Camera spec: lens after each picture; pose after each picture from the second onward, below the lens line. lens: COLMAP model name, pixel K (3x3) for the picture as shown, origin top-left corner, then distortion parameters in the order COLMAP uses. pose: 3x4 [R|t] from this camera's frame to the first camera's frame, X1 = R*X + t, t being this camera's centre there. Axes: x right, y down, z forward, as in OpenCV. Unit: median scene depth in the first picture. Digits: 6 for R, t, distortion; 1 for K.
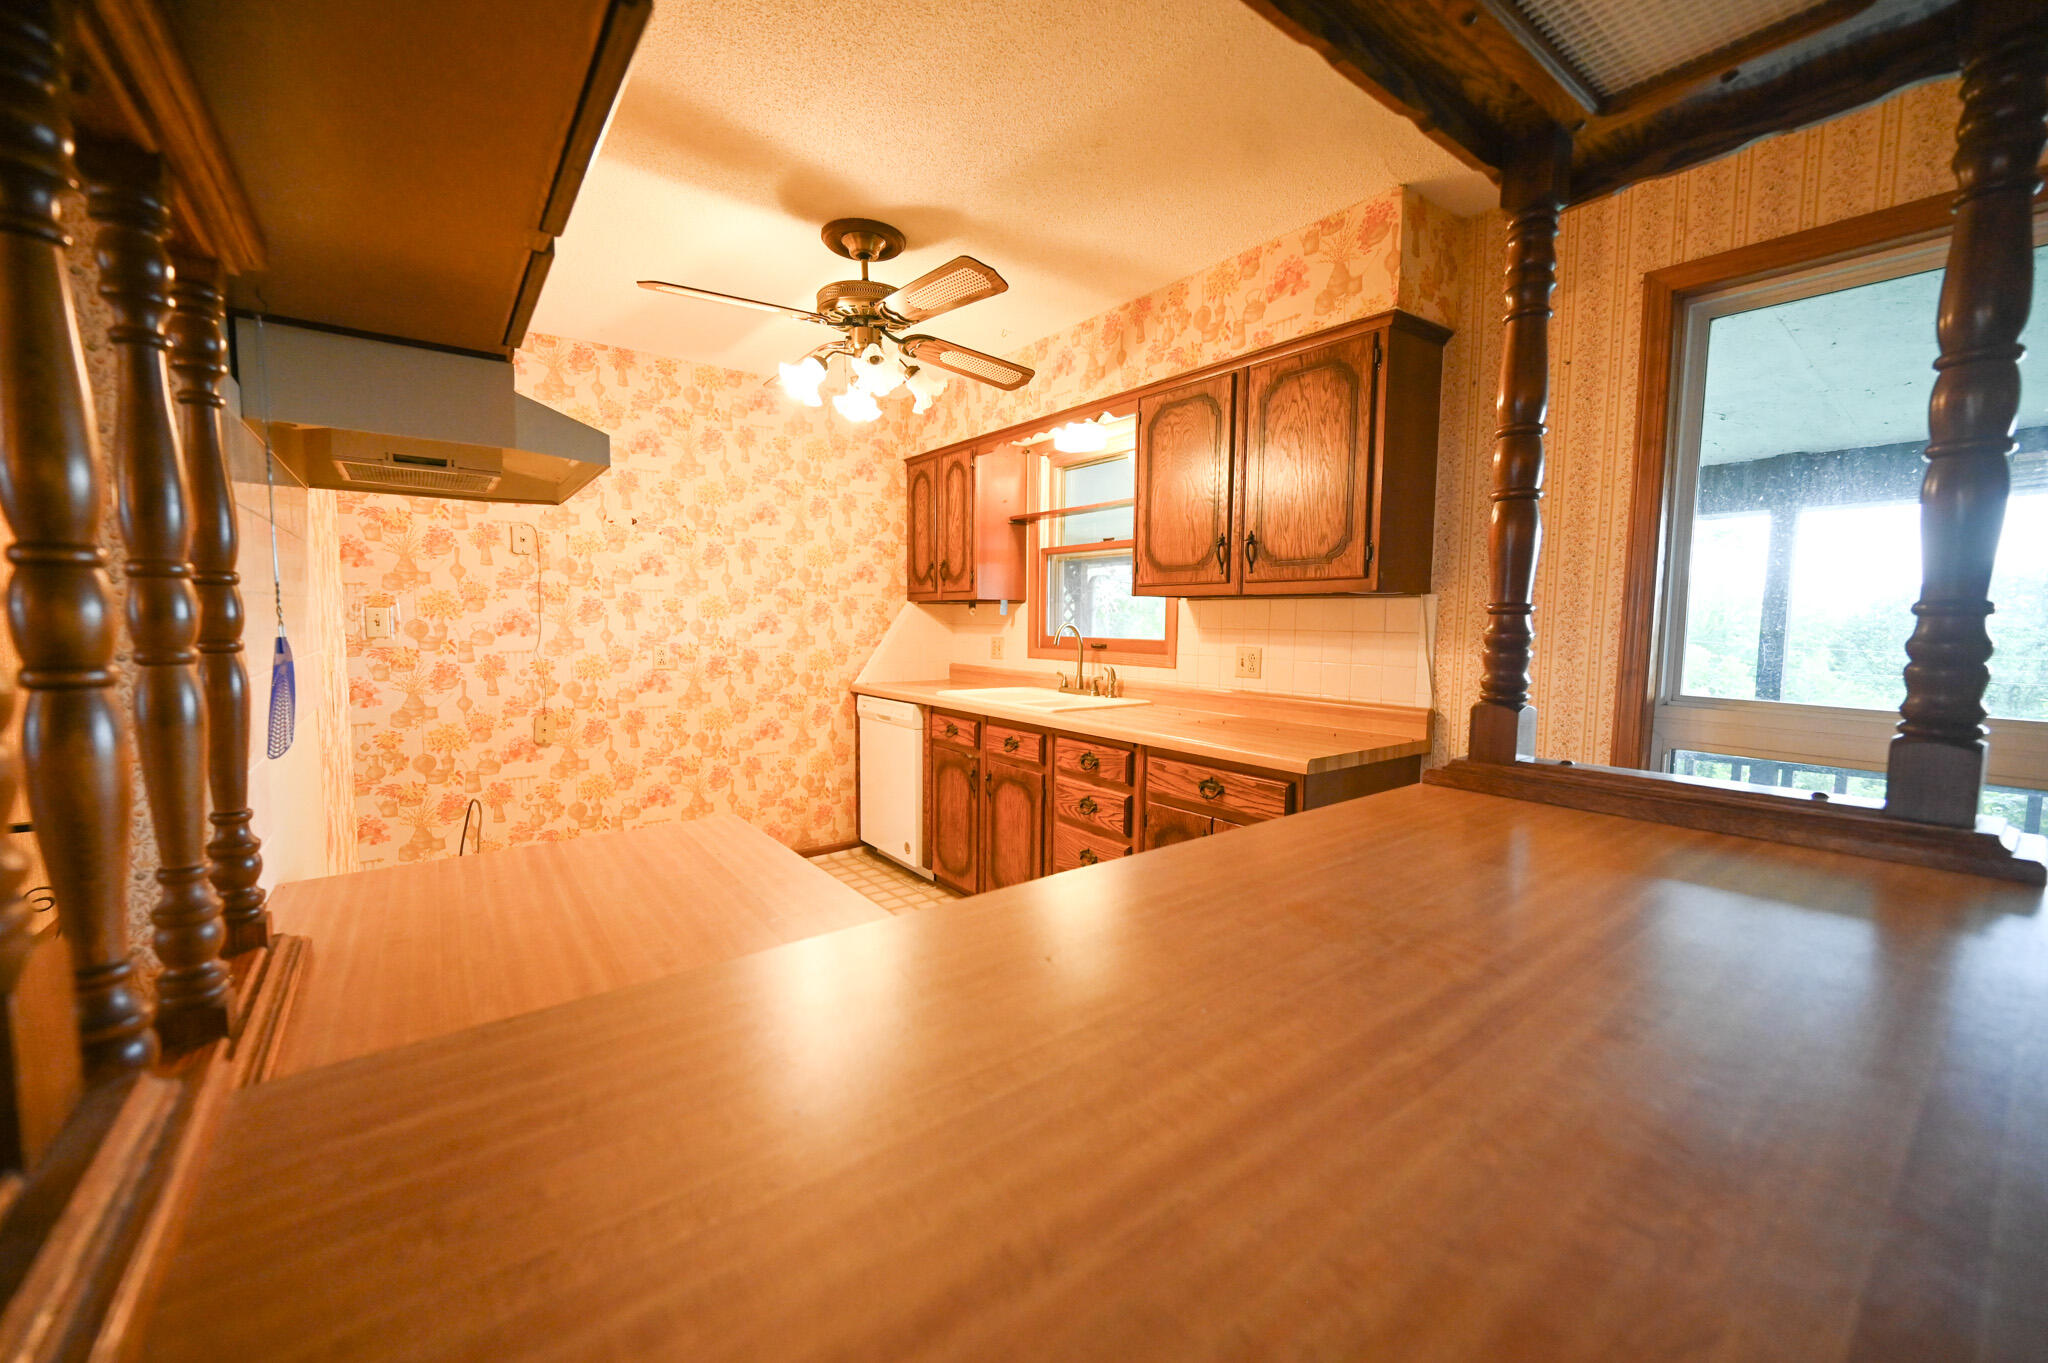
lens RADIAL K [[804.9, 0, 1032.4], [0, 804.9, 682.4], [0, 0, 1]] dist [0.000034, 0.000199]
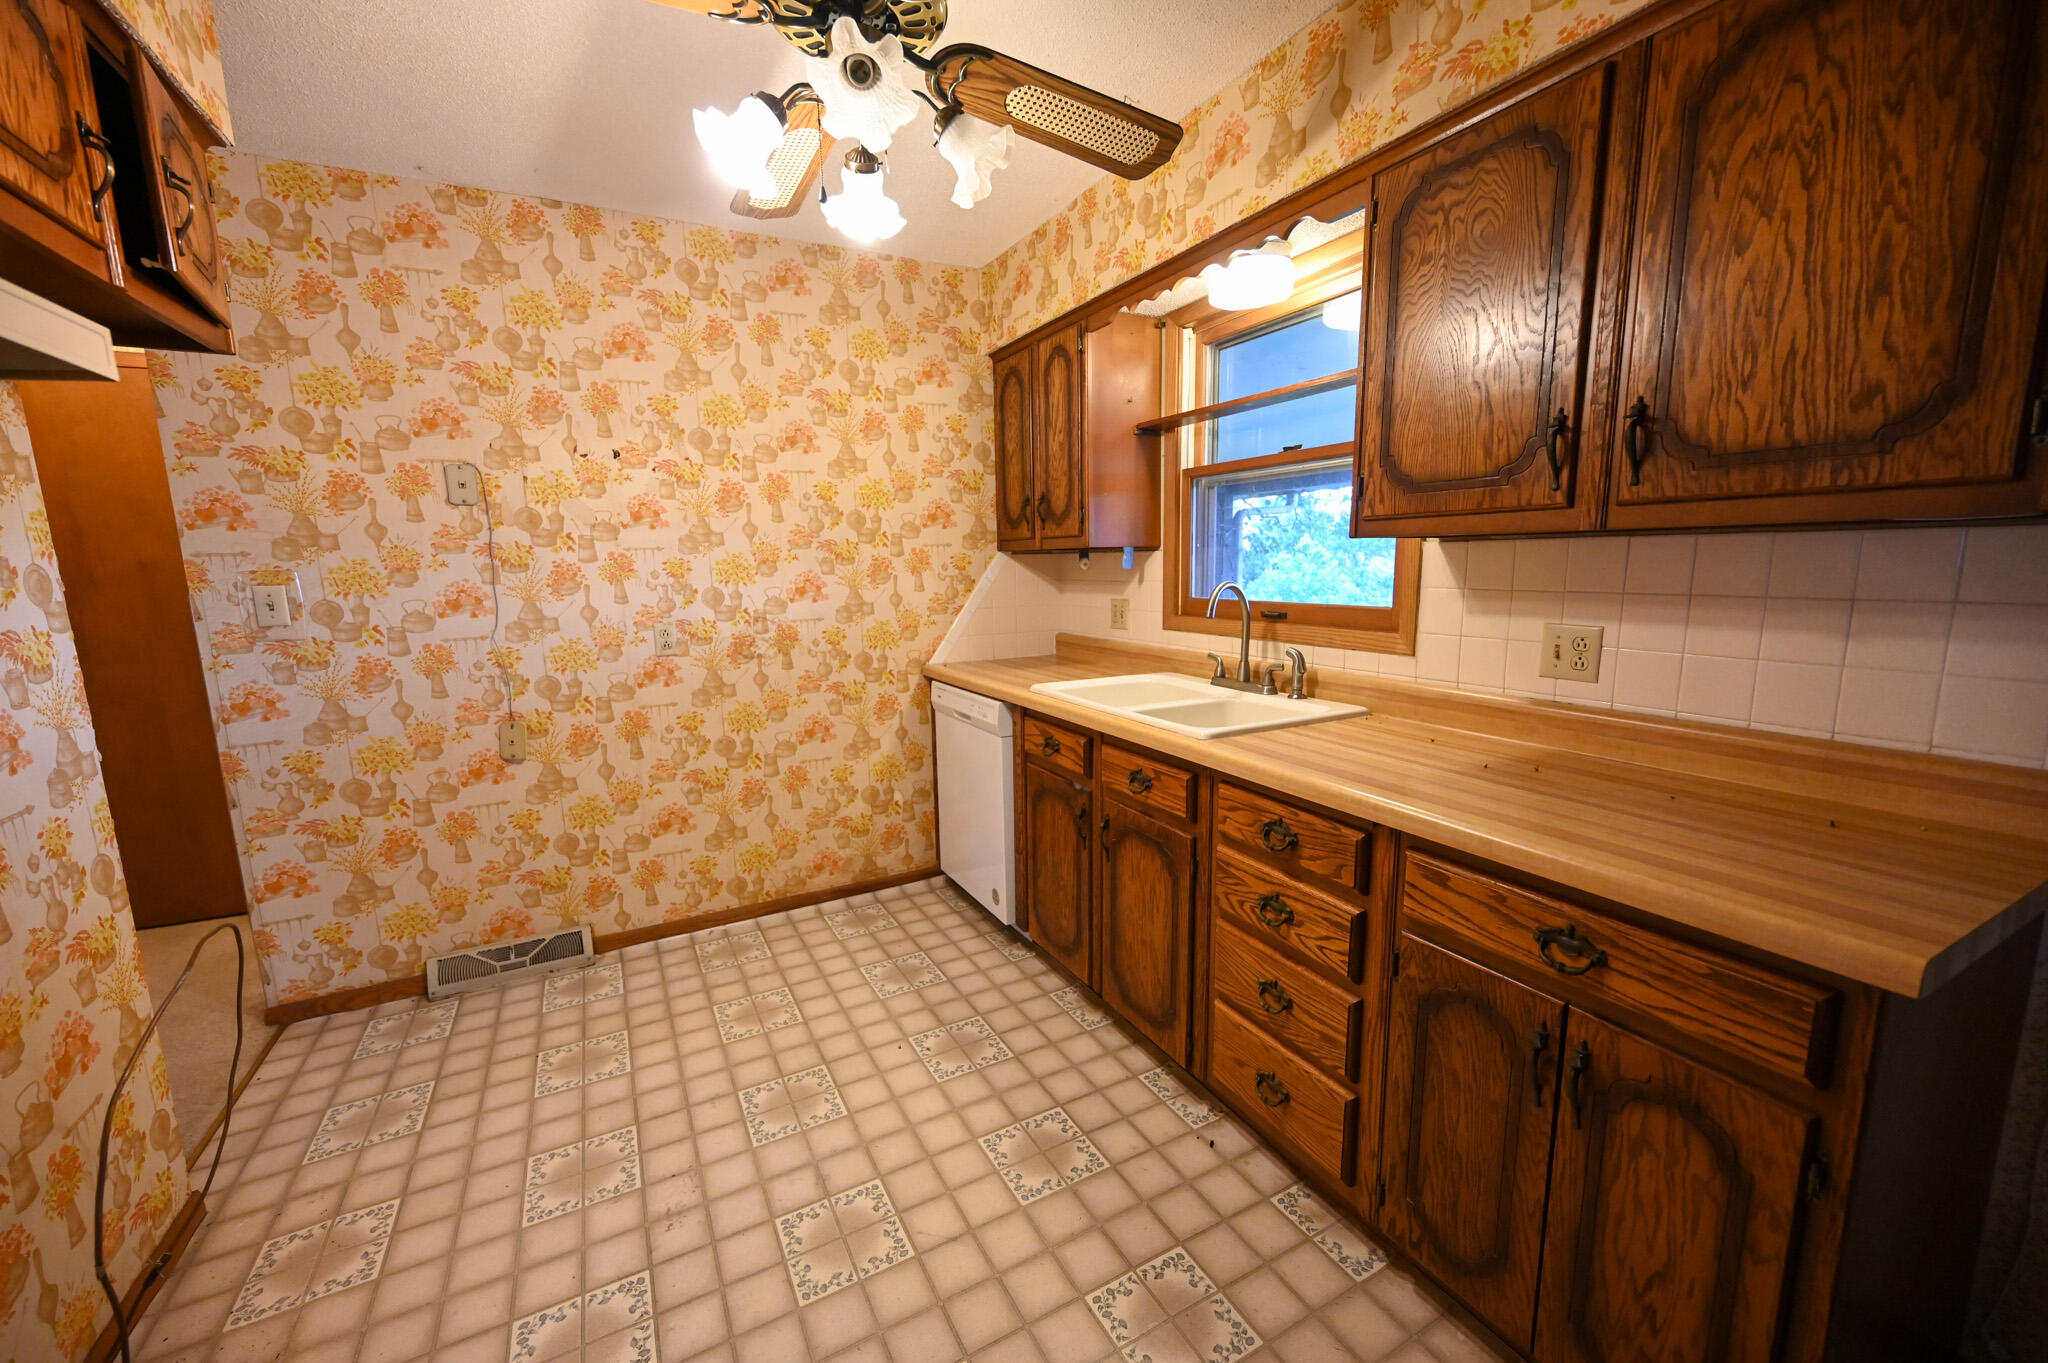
lens RADIAL K [[804.9, 0, 1026.0], [0, 804.9, 687.5], [0, 0, 1]] dist [0.000034, 0.000199]
pose [[0.986669, -0.000822, -0.162741, -0.011619], [0.013627, 0.996893, 0.077584, -0.044453], [0.162171, -0.078767, 0.983614, 0.354552]]
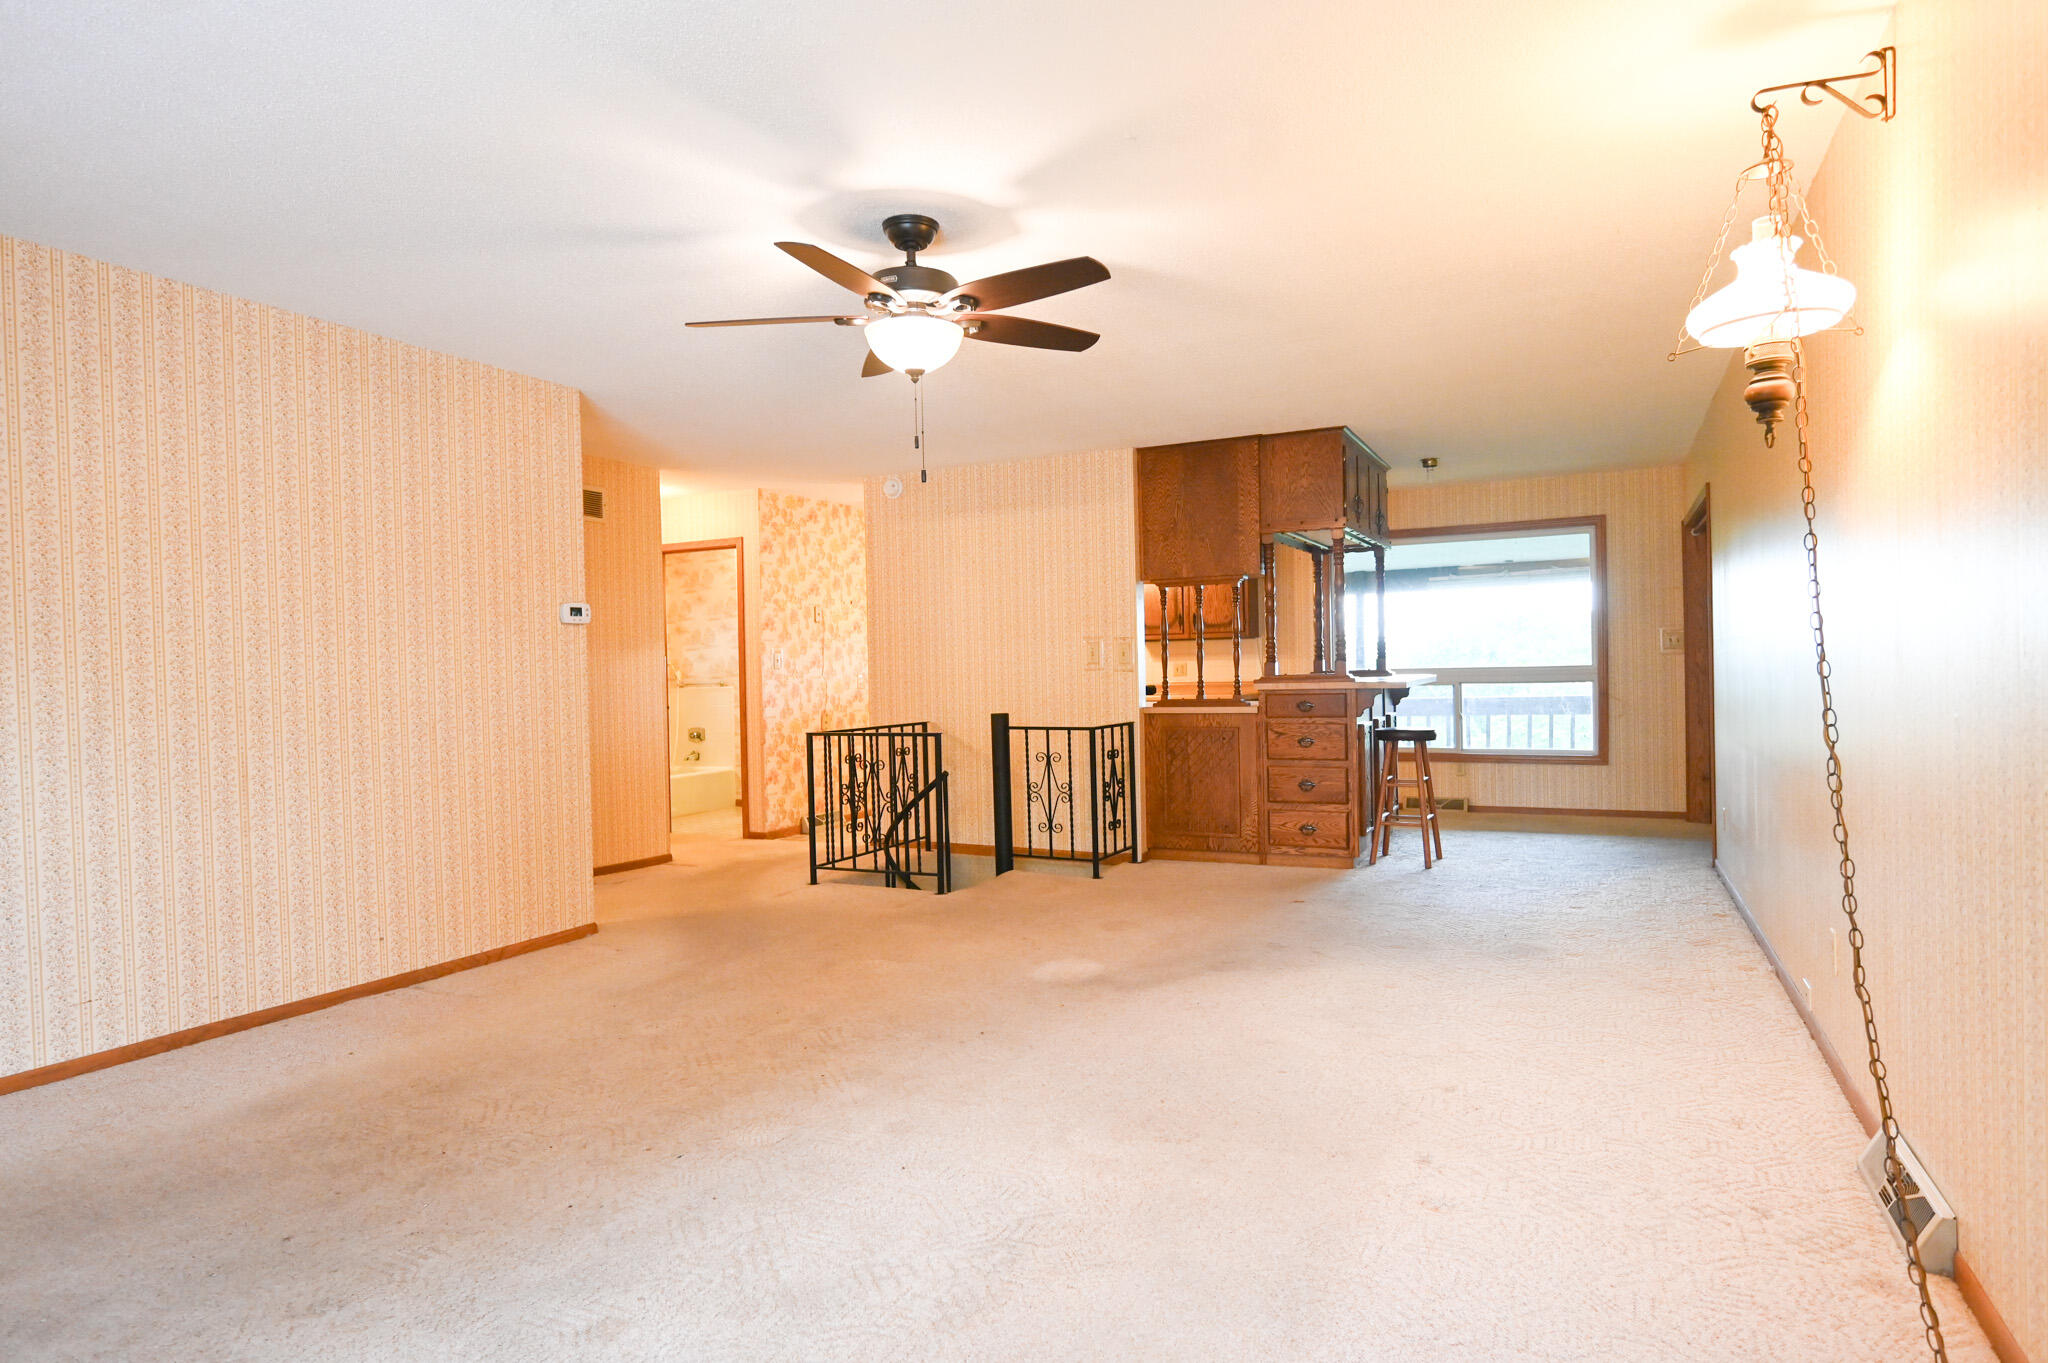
lens RADIAL K [[1153.5, 0, 1025.1], [0, 1153.5, 686.2], [0, 0, 1]] dist [-0.000256, 0.001505]
pose [[0.895025, -0.032307, 0.444845, -1.371290], [0.066827, 0.995828, -0.062133, 0.169880], [-0.440982, 0.085338, 0.893450, -1.468147]]
